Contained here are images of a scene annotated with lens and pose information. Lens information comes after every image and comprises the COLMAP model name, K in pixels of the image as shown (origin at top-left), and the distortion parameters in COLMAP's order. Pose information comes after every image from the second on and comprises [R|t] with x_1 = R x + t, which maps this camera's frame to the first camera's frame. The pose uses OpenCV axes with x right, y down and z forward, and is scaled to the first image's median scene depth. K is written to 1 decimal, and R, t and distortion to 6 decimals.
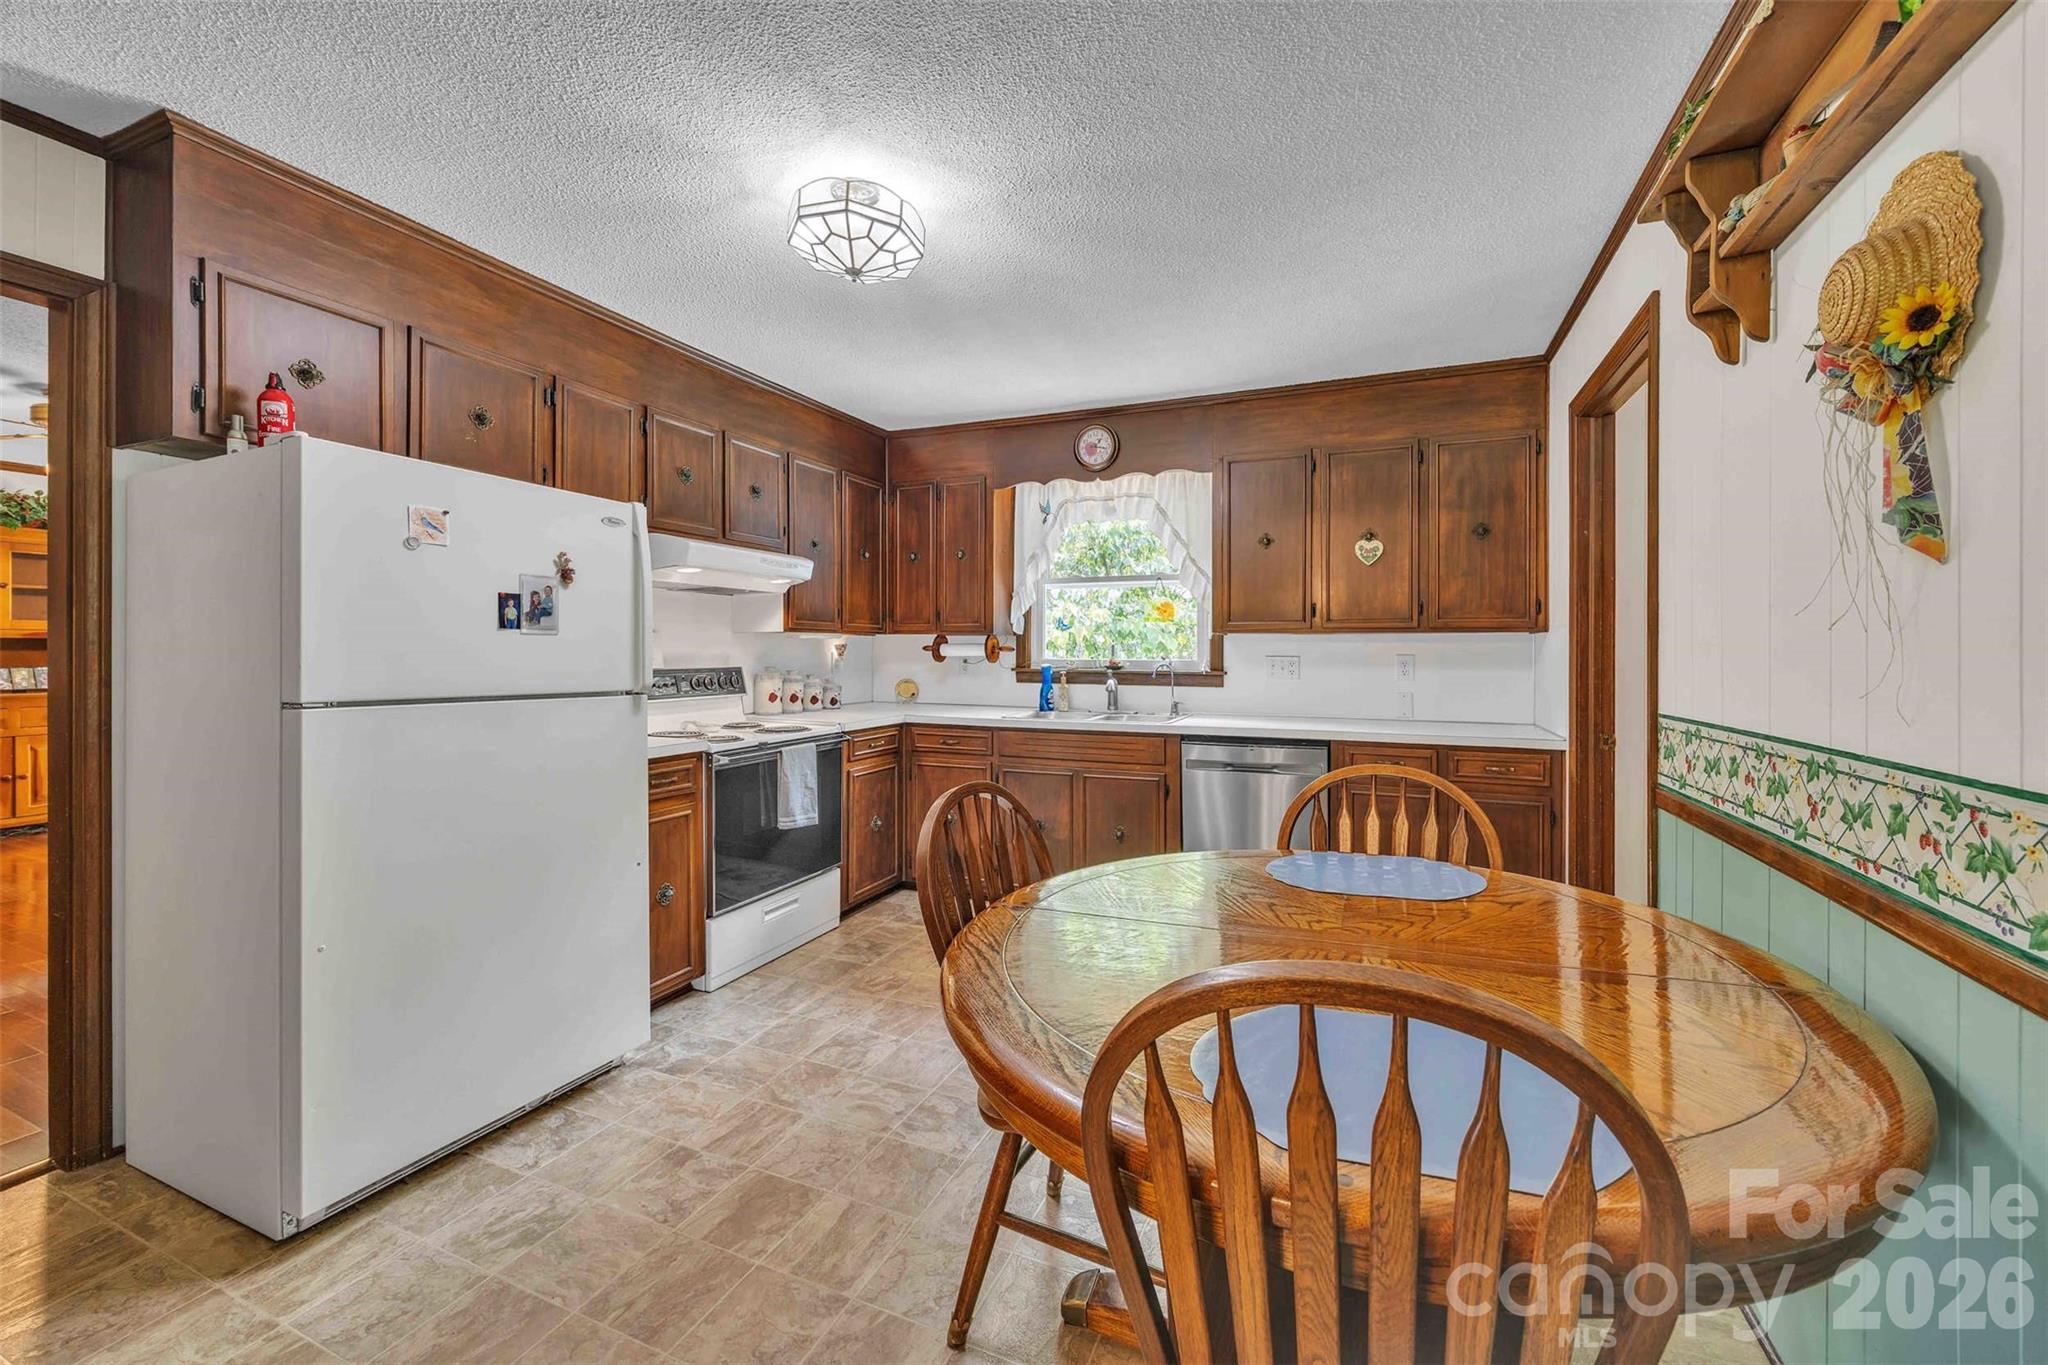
lens RADIAL K [[814.7, 0, 1032.8], [0, 814.7, 656.7], [0, 0, 1]] dist [0.000077, 0.000010]
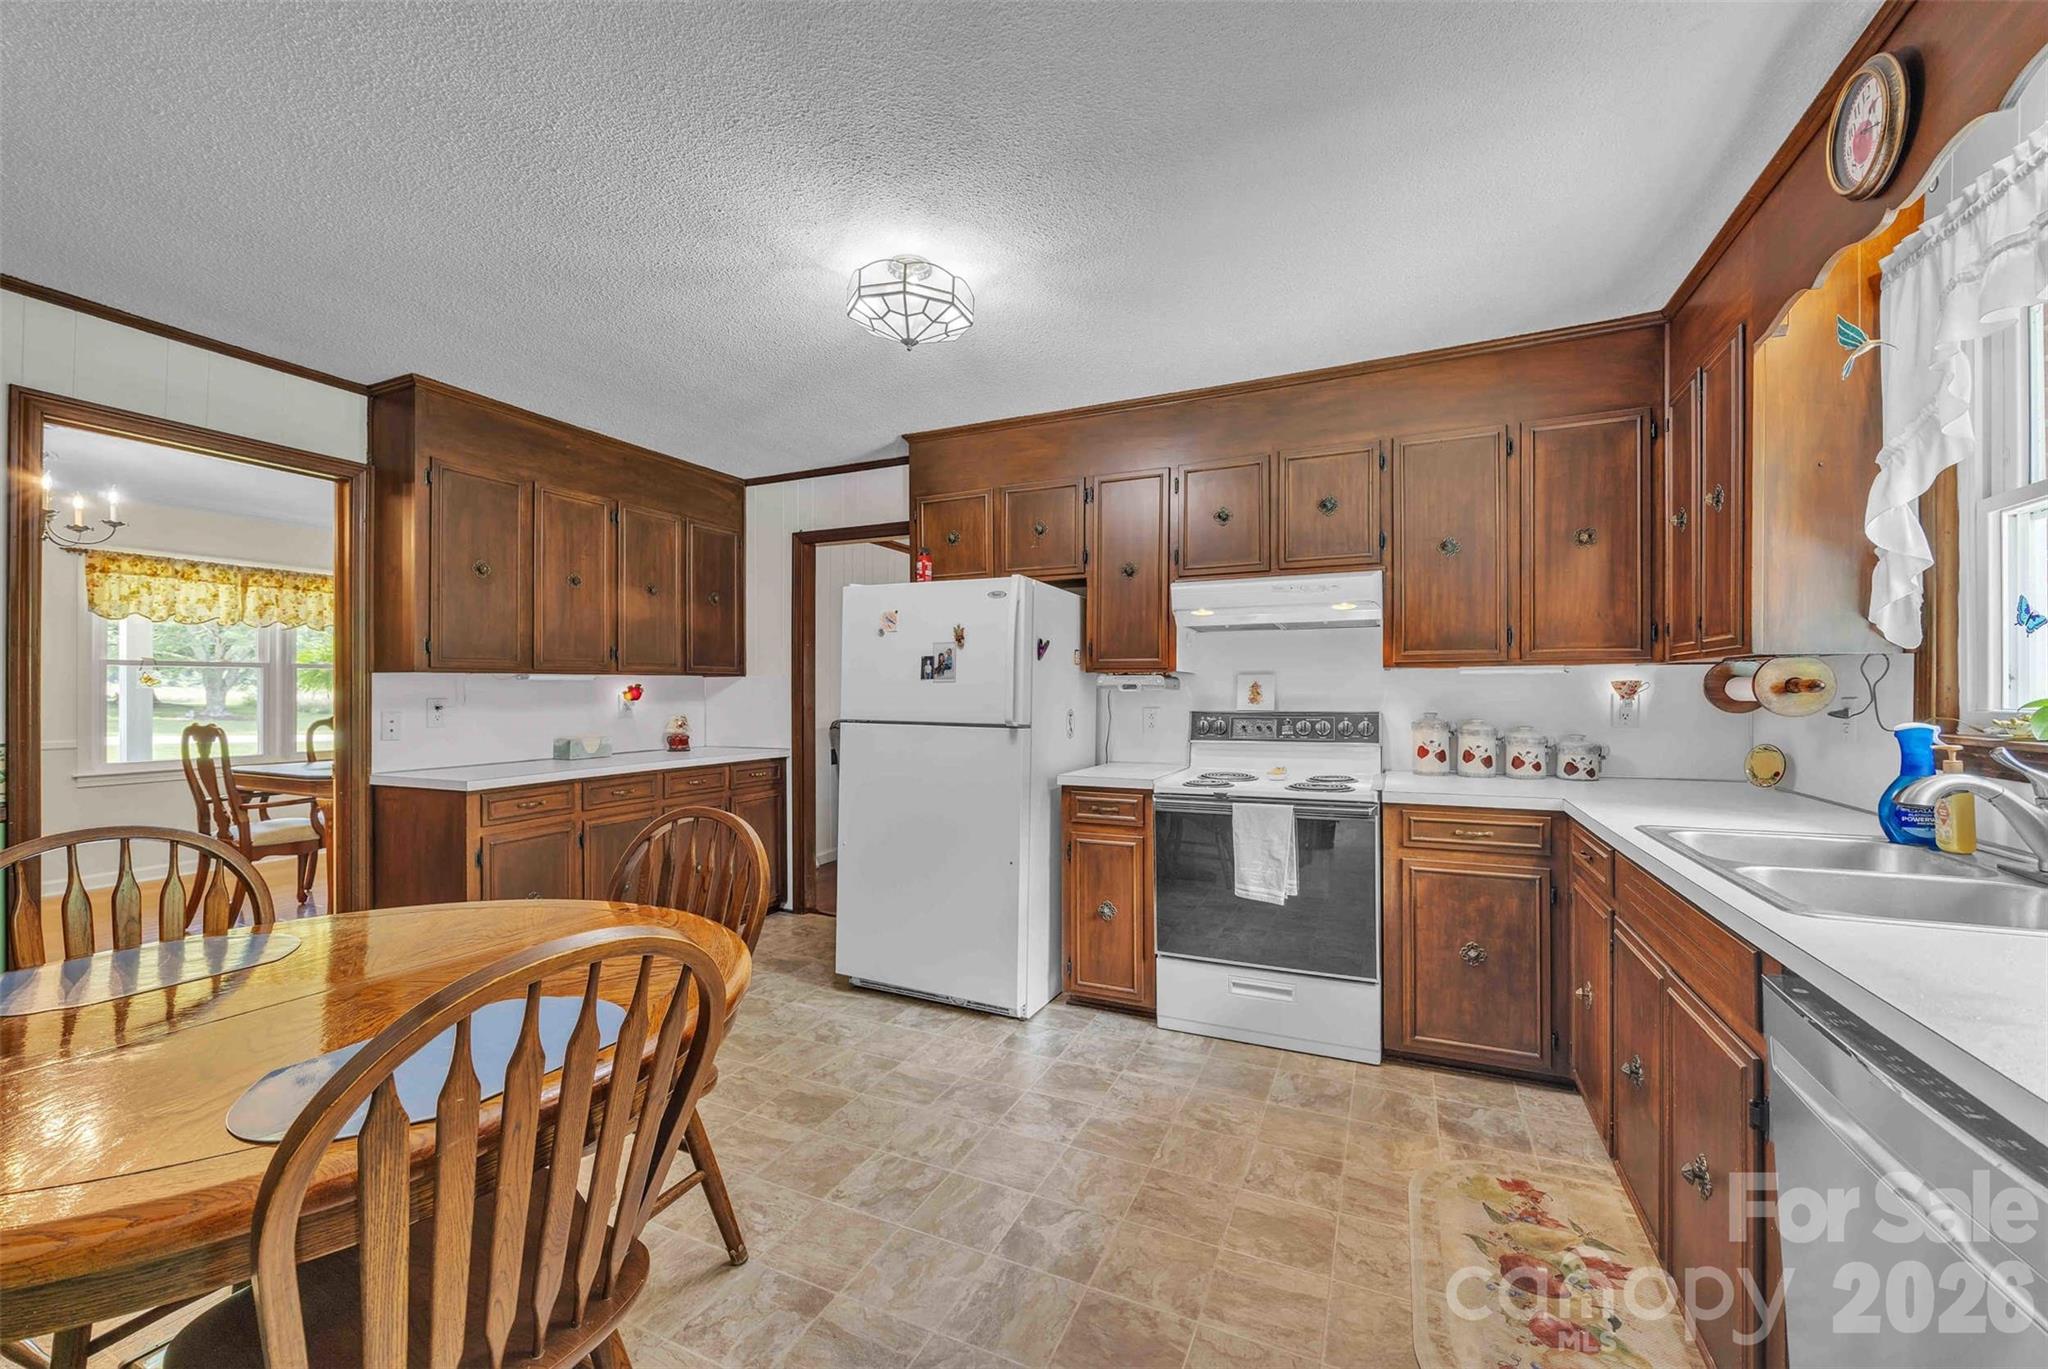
lens RADIAL K [[791.4, 0, 1024.8], [0, 791.4, 692.3], [0, 0, 1]] dist [-0.000575, -0.000244]
pose [[-0.034779, -0.002774, -0.999391, 0.469948], [-0.004545, 0.999986, -0.002617, -0.003084], [0.999385, 0.004452, -0.034791, 0.679968]]
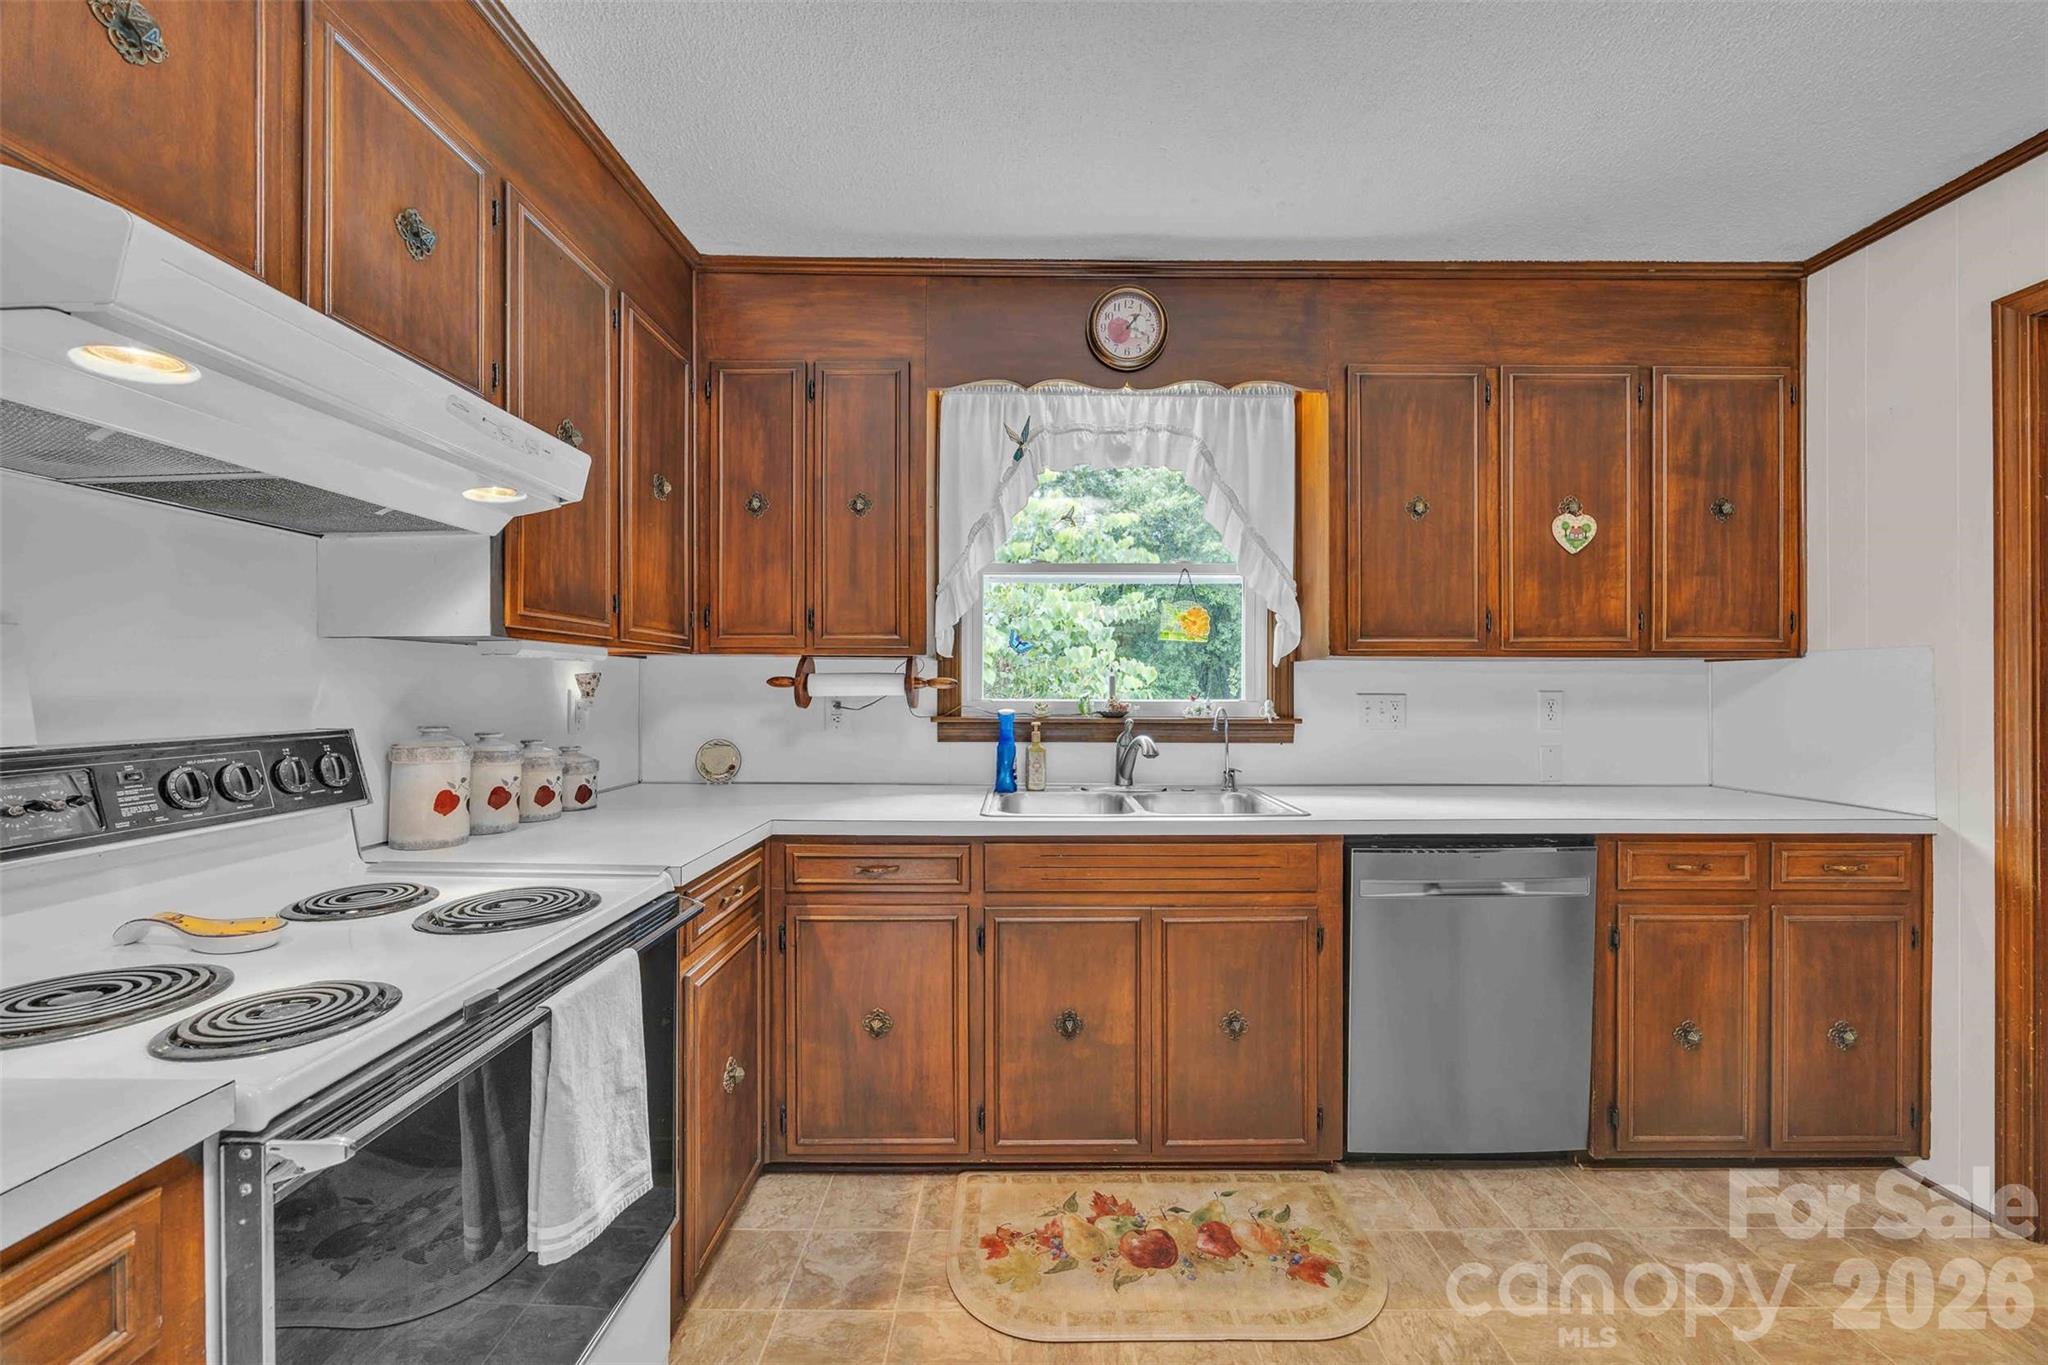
lens RADIAL K [[791.4, 0, 1024.8], [0, 791.4, 690.3], [0, 0, 1]] dist [-0.000575, -0.000244]
pose [[0.918636, -0.002243, 0.395098, -0.221695], [0.004461, 0.999979, -0.004694, -0.002004], [-0.395079, 0.006075, 0.918627, 0.556172]]
